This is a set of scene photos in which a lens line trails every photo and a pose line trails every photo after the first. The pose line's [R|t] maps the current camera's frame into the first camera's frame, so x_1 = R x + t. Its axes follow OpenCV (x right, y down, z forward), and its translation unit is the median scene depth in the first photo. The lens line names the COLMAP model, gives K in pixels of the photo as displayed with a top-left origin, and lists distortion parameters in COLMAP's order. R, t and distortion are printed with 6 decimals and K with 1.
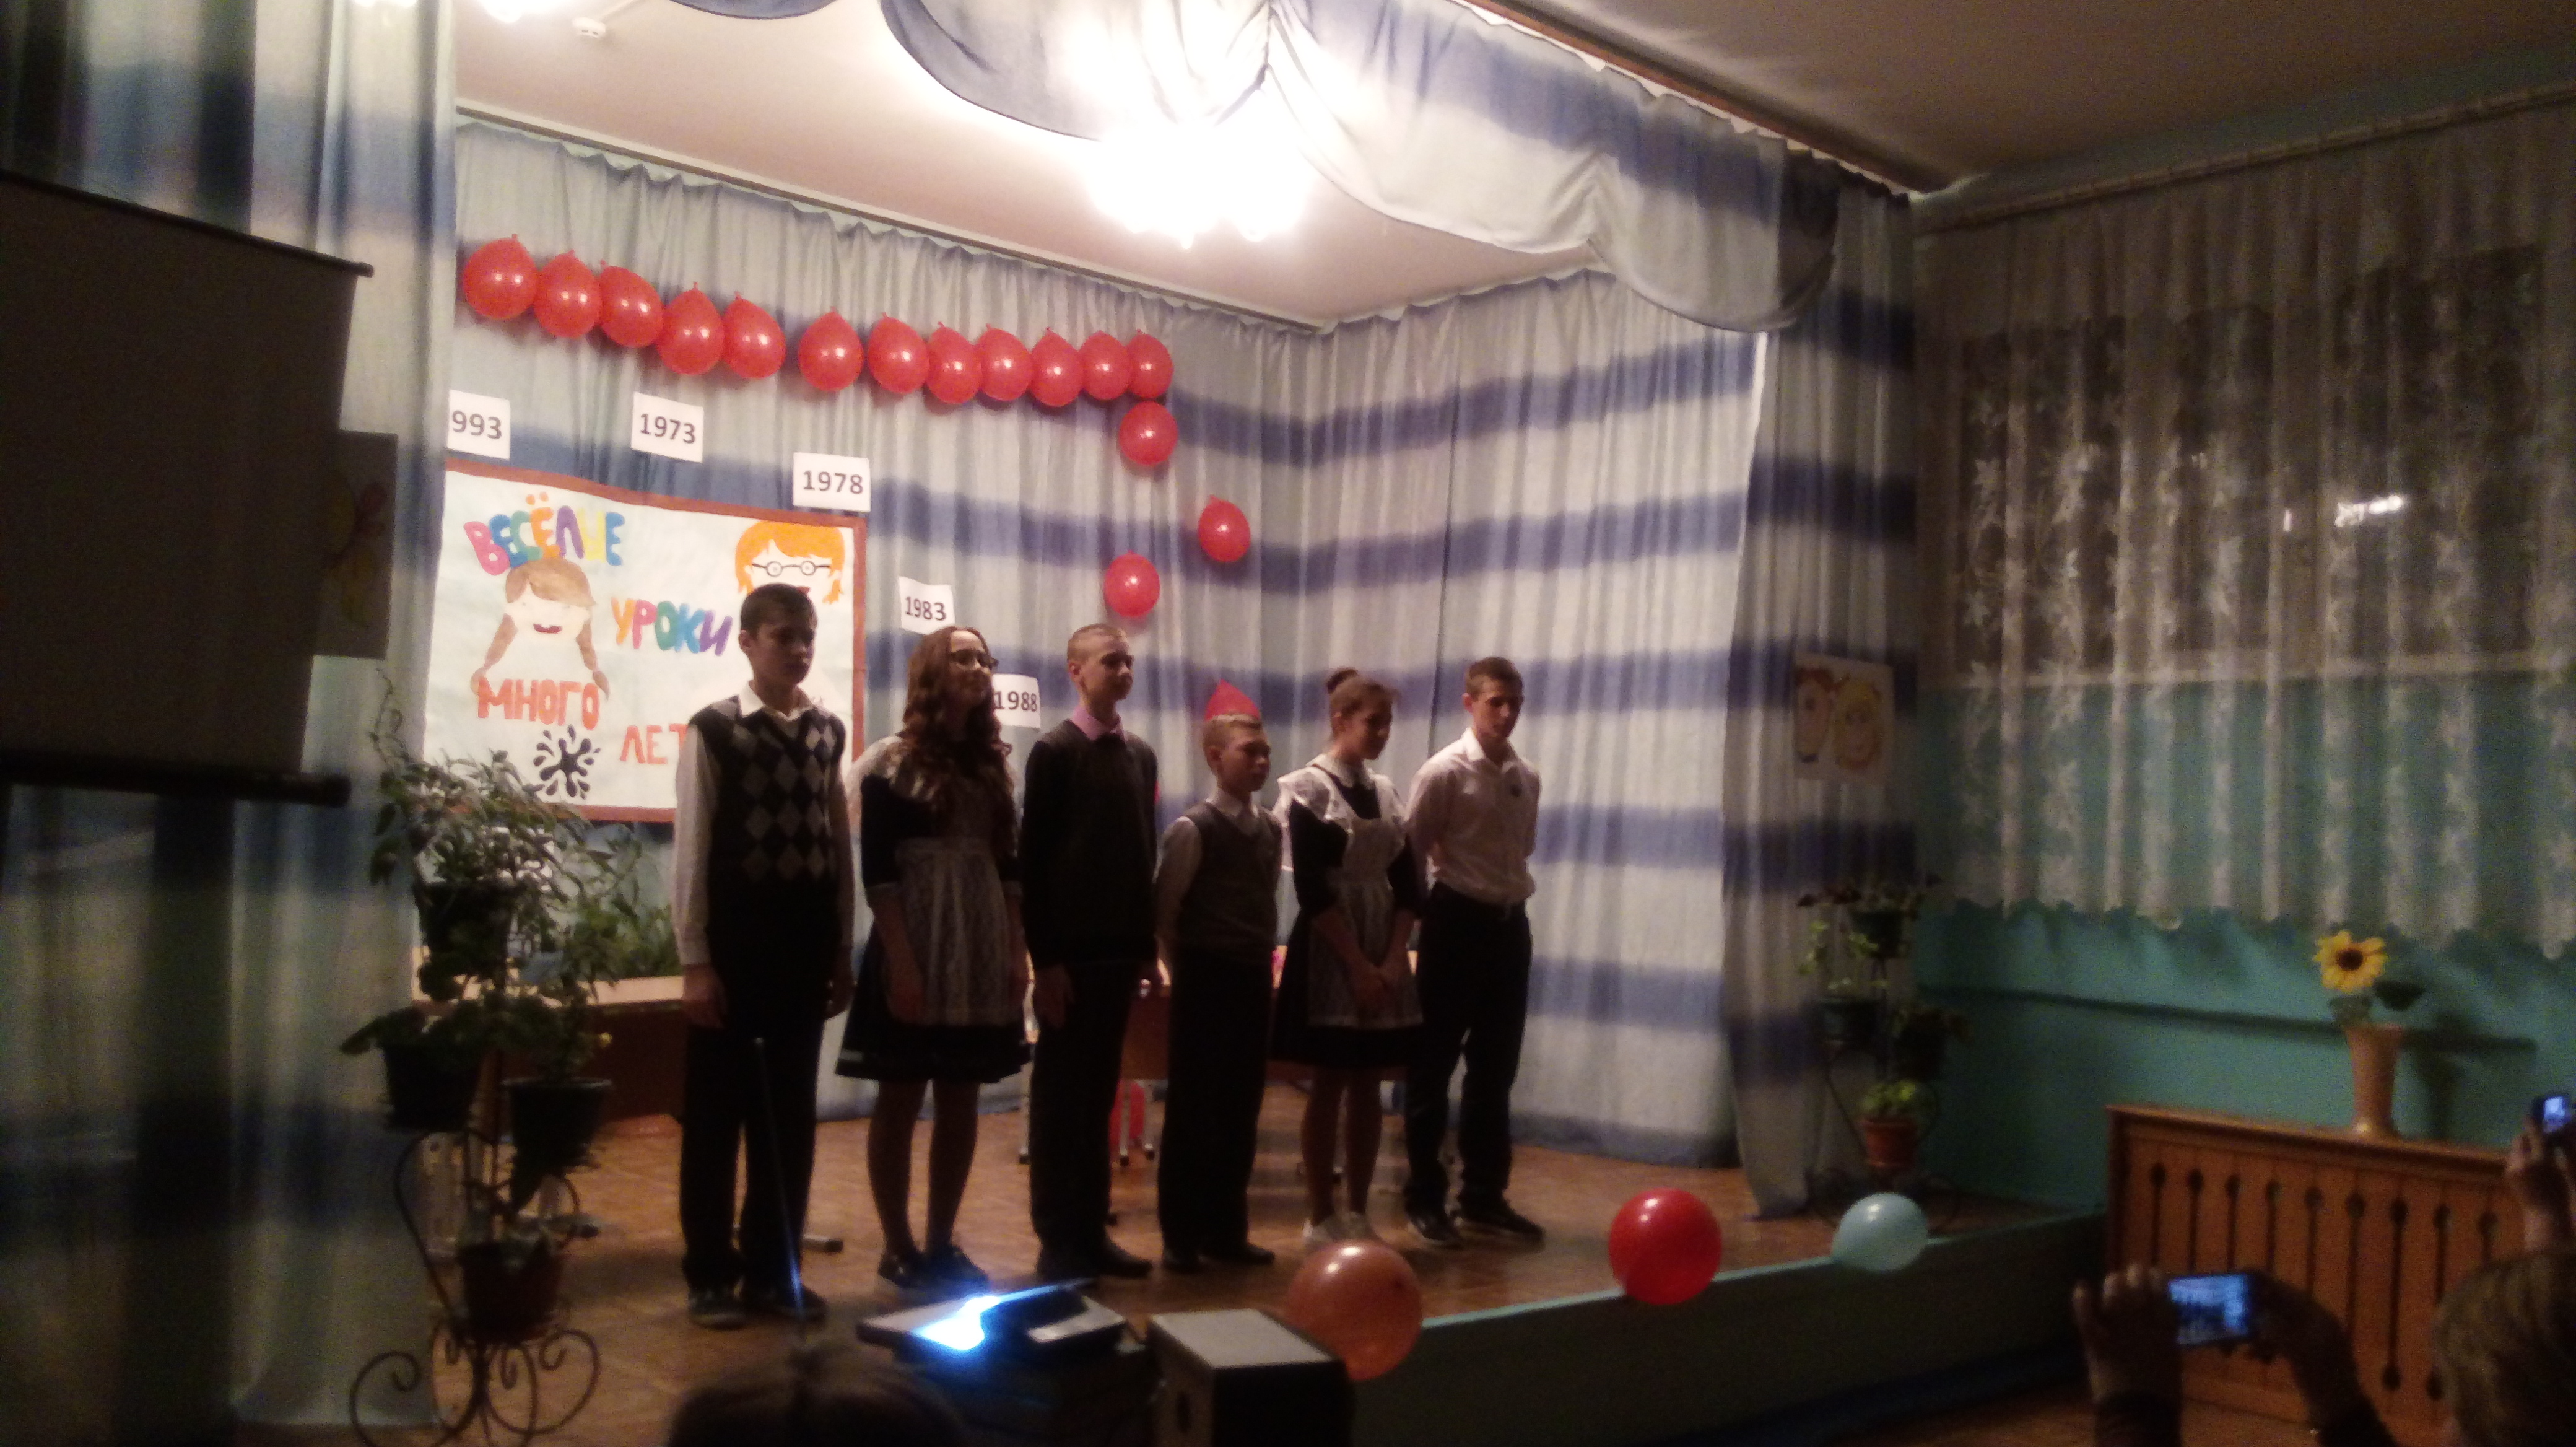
lens RADIAL K [[2090.2, 0, 1269.5], [0, 2090.2, 729.0], [0, 0, 1]] dist [0.114677, -0.179557]
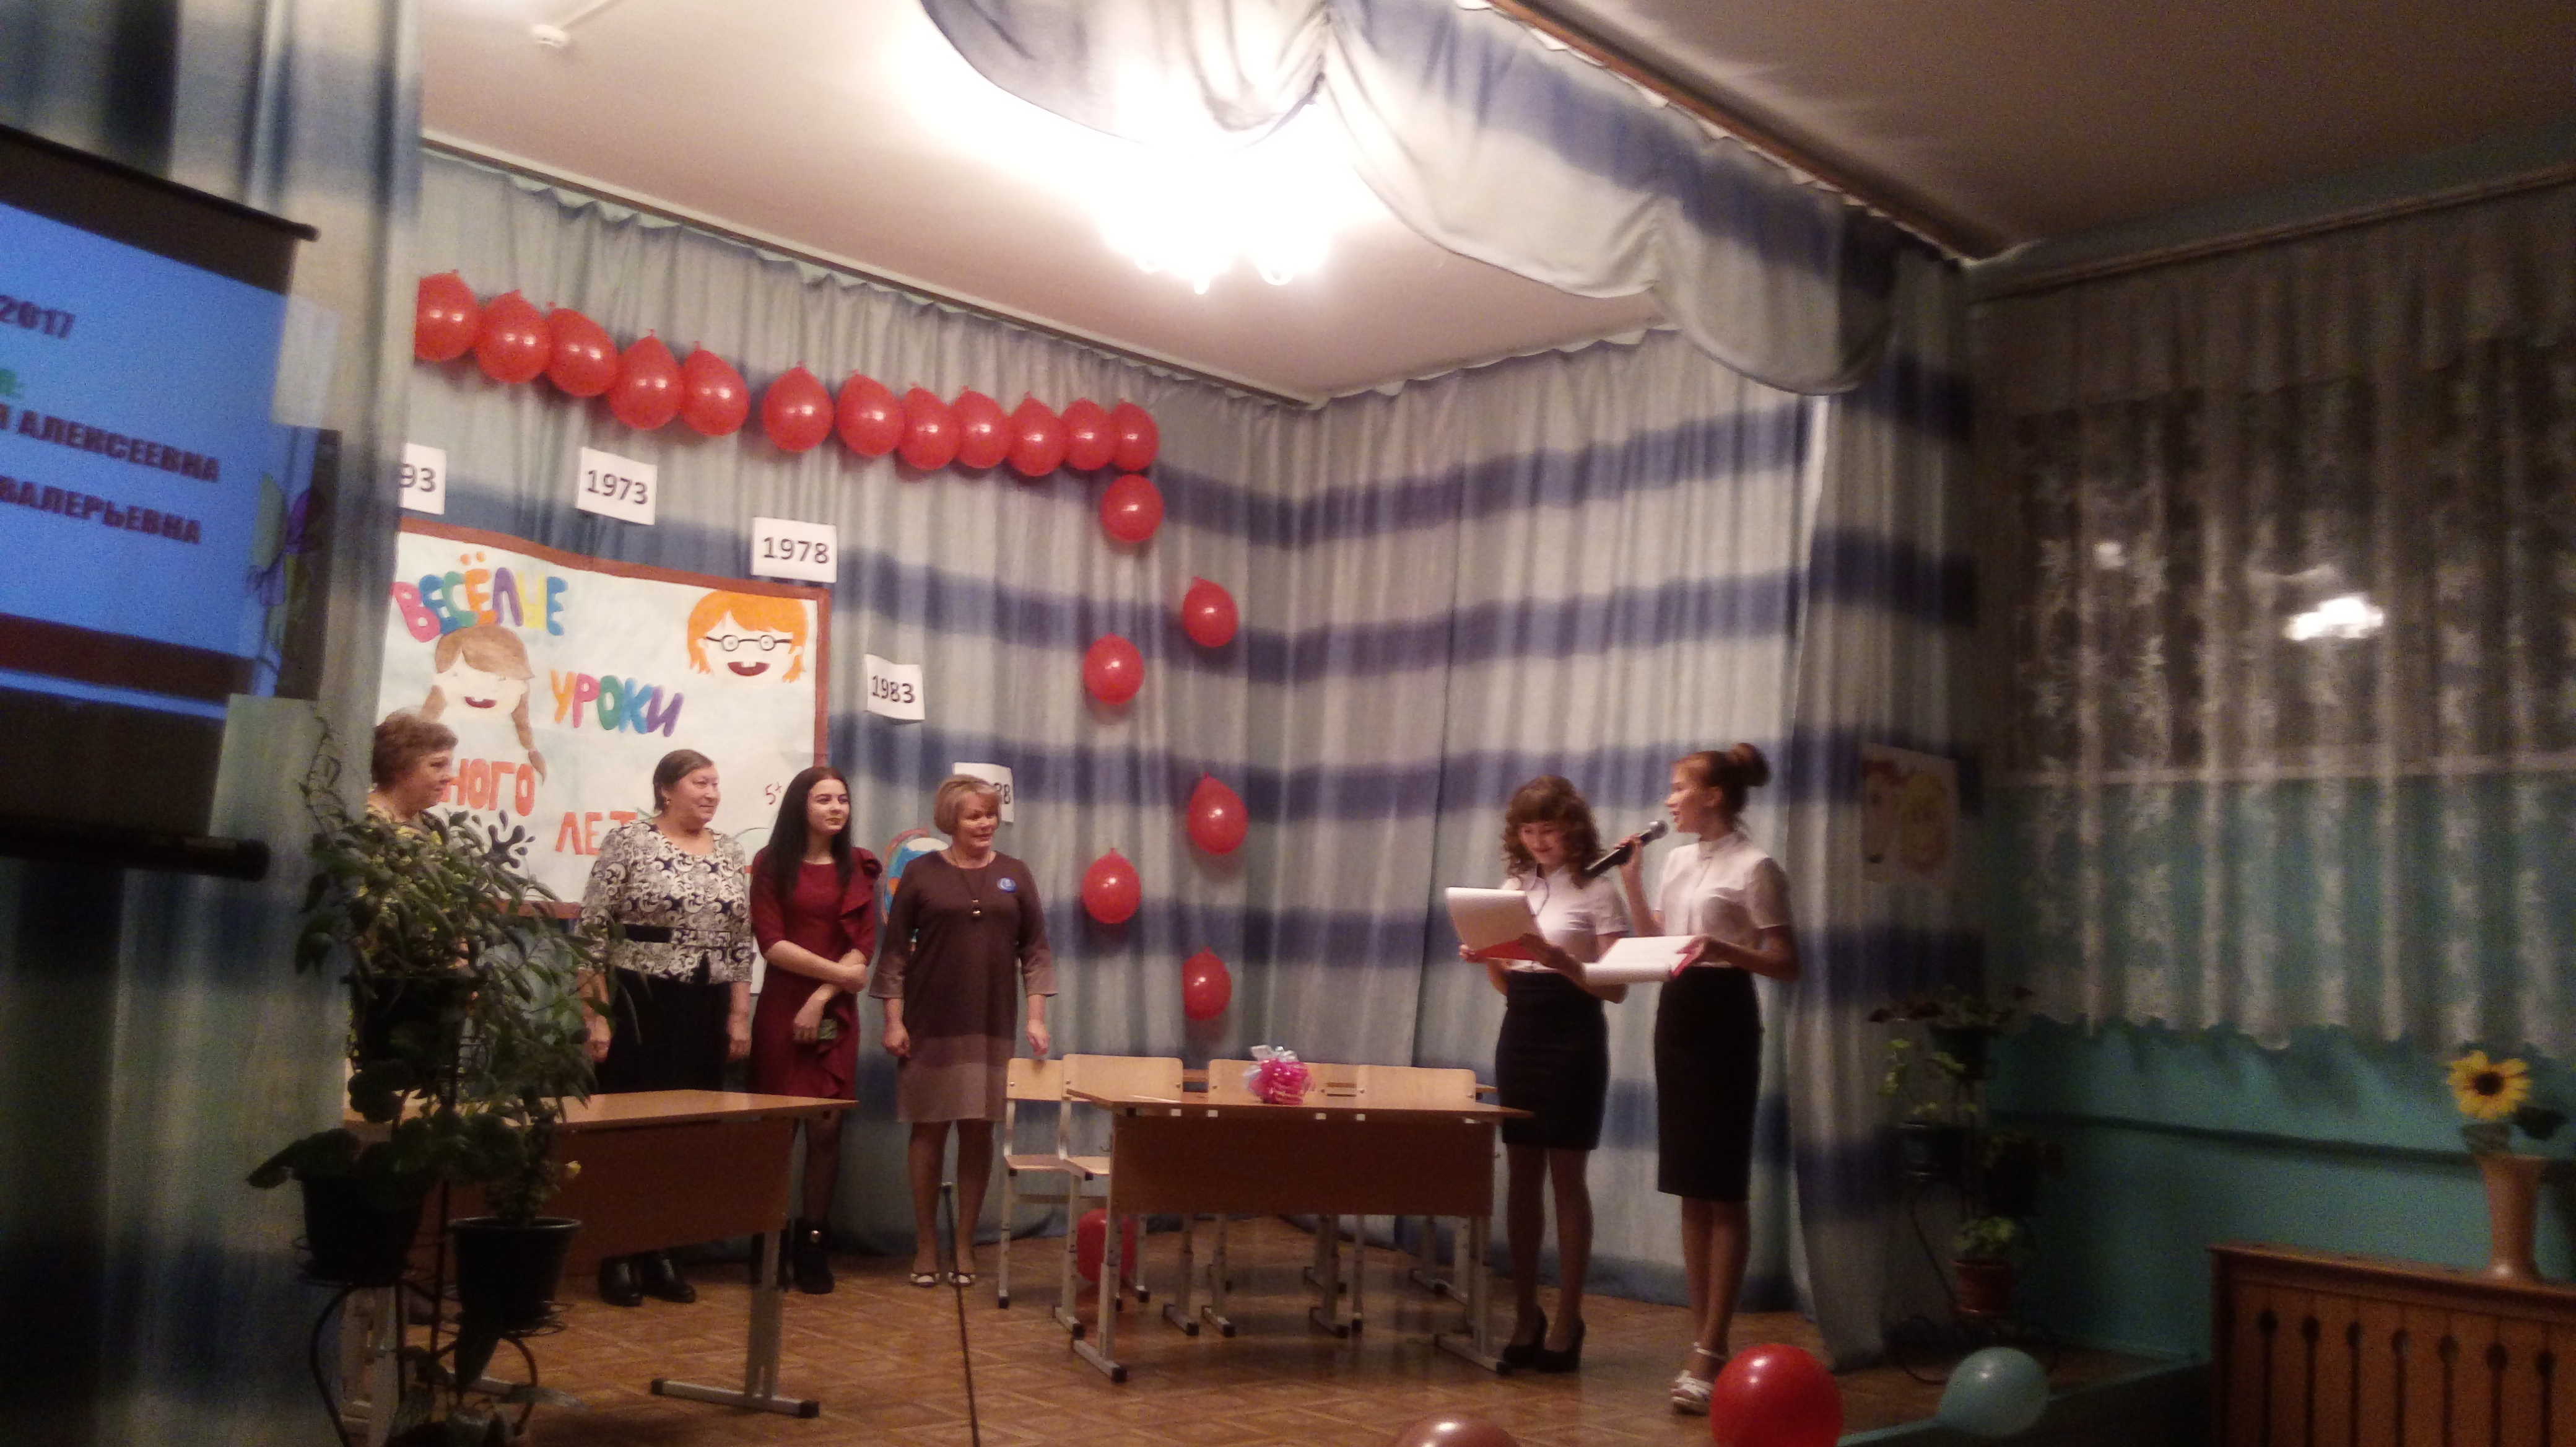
lens RADIAL K [[2090.2, 0, 1264.0], [0, 2090.2, 728.8], [0, 0, 1]] dist [0.114677, -0.179557]
pose [[0.999107, 0.012068, 0.040496, -0.043326], [-0.009827, 0.998433, -0.055098, 0.010192], [-0.041098, 0.054651, 0.997659, 0.085829]]
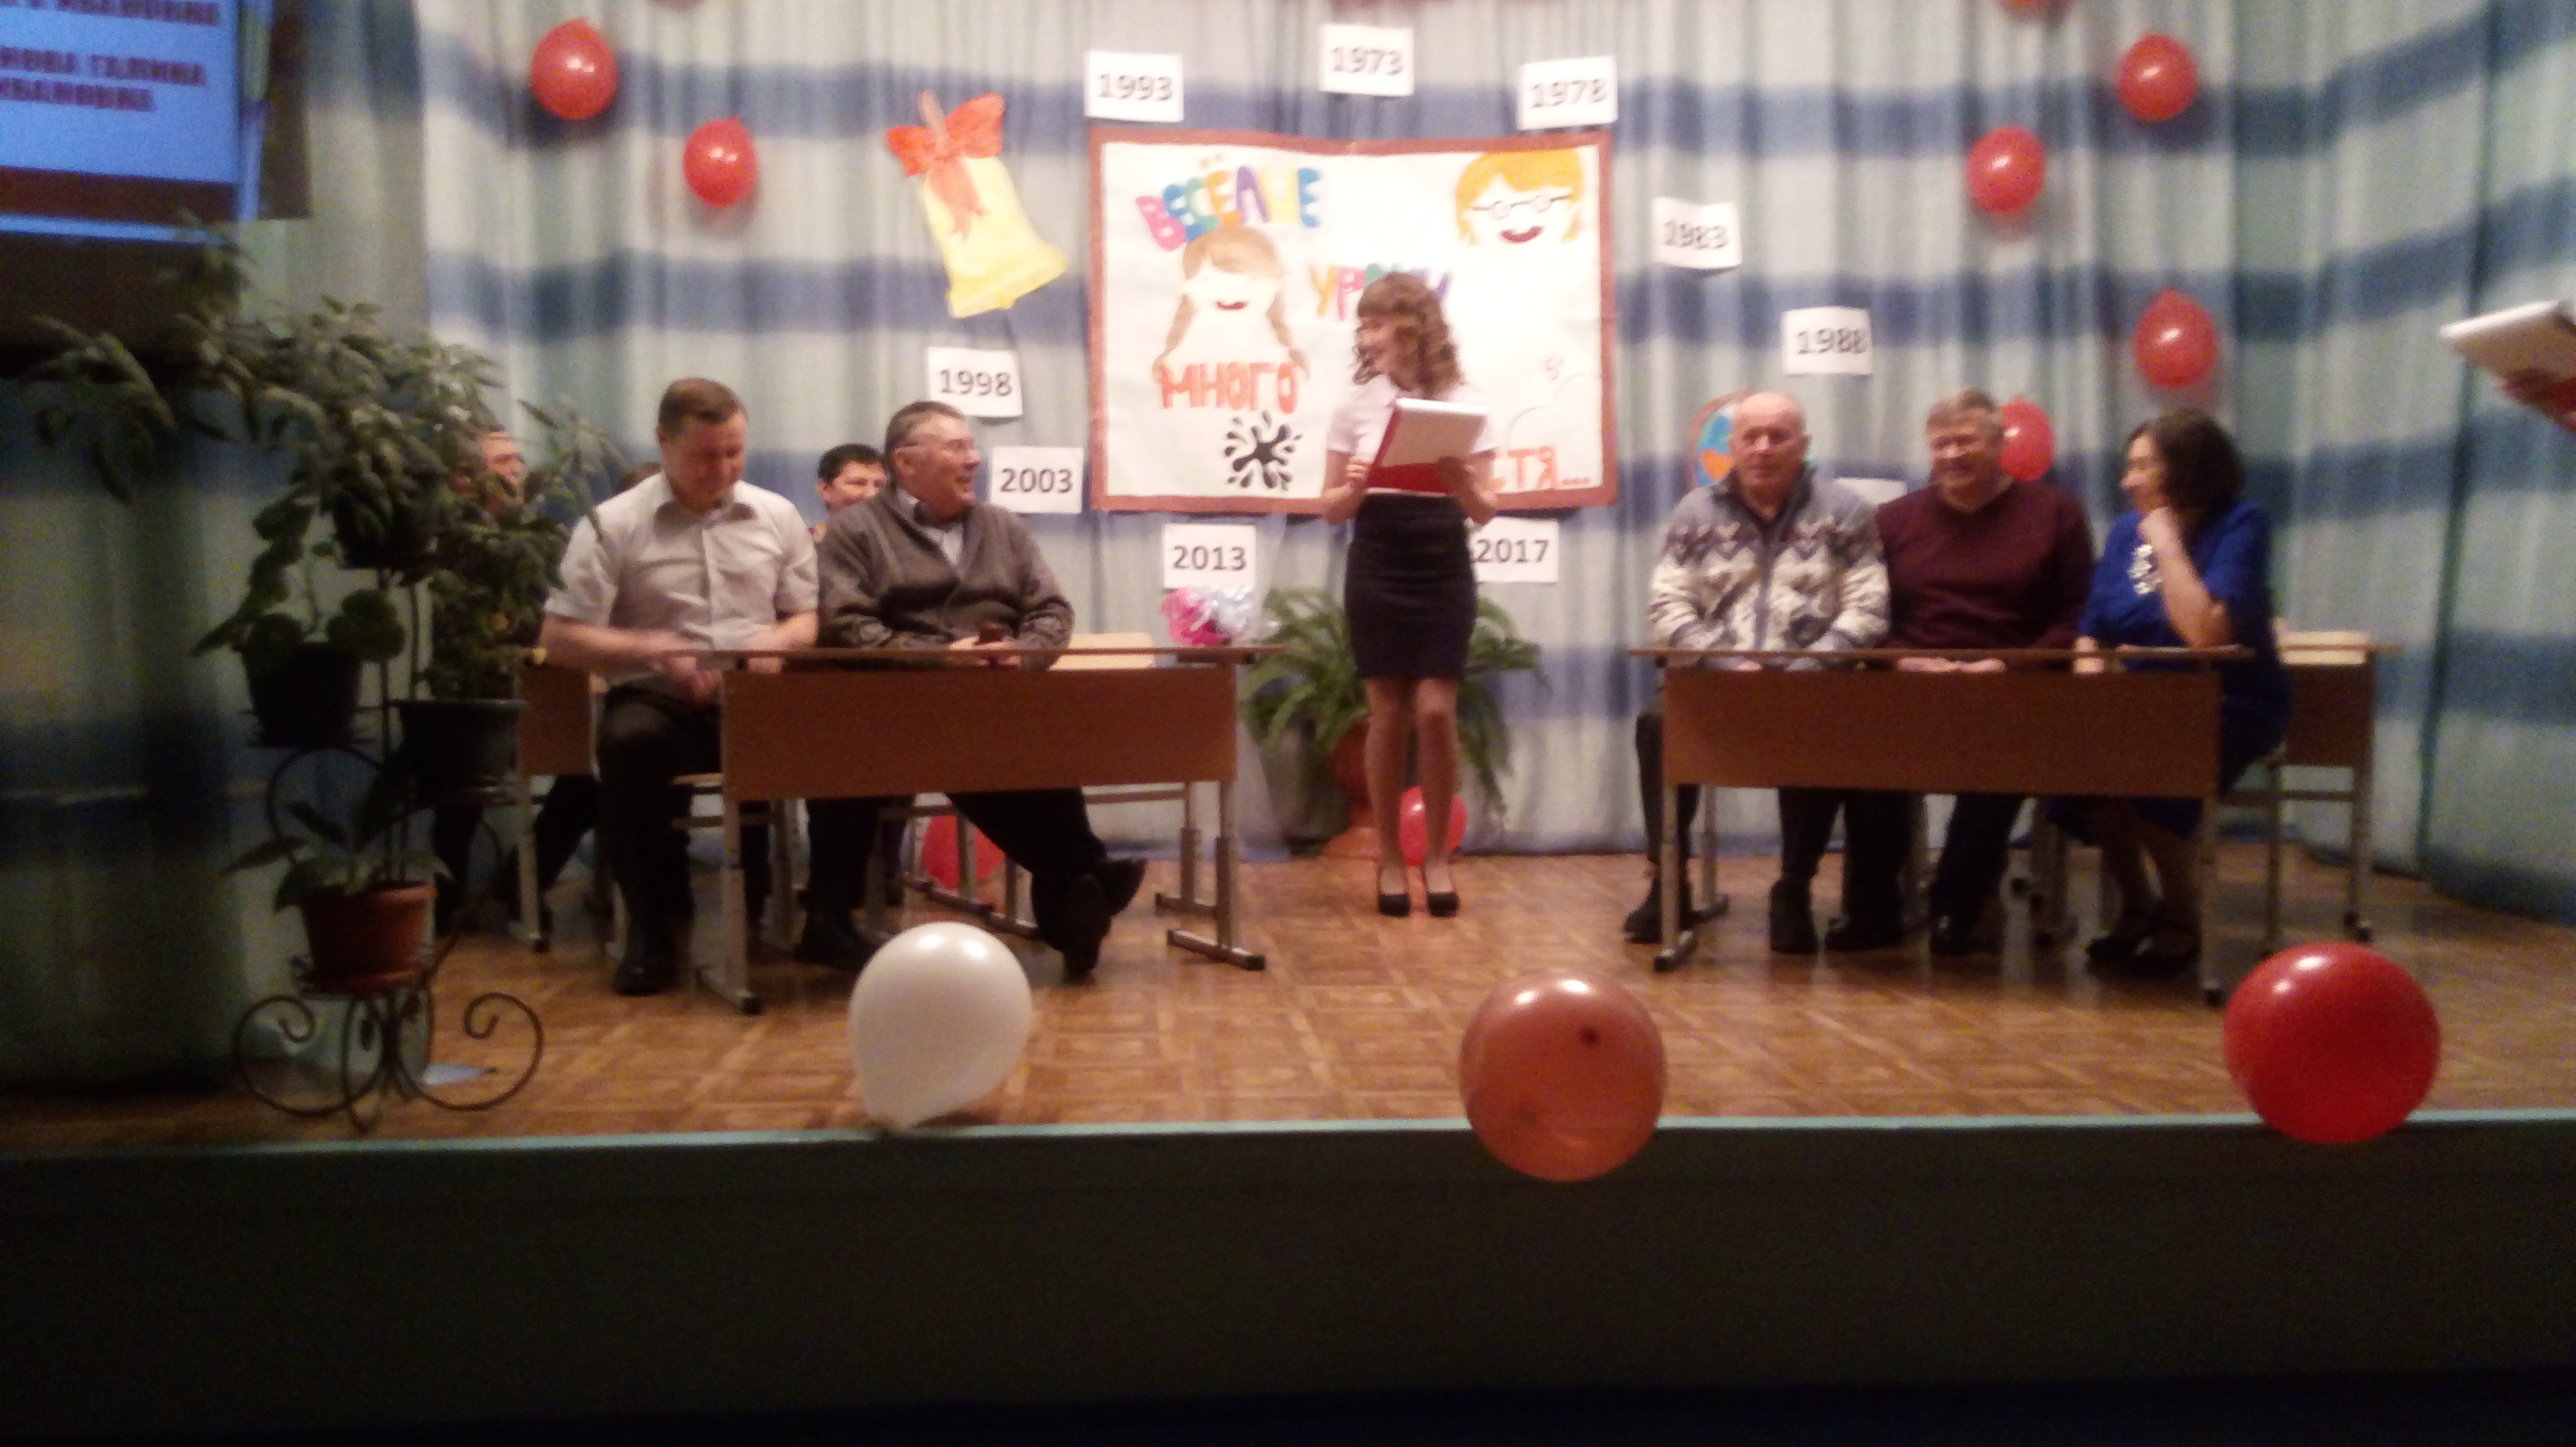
lens RADIAL K [[2096.3, 0, 1260.0], [0, 2096.3, 718.0], [0, 0, 1]] dist [0.114484, -0.185333]
pose [[0.797516, -0.013295, -0.603151, 0.213565], [0.065497, 0.995756, 0.064654, 0.072028], [0.599731, -0.091067, 0.795003, 0.267255]]
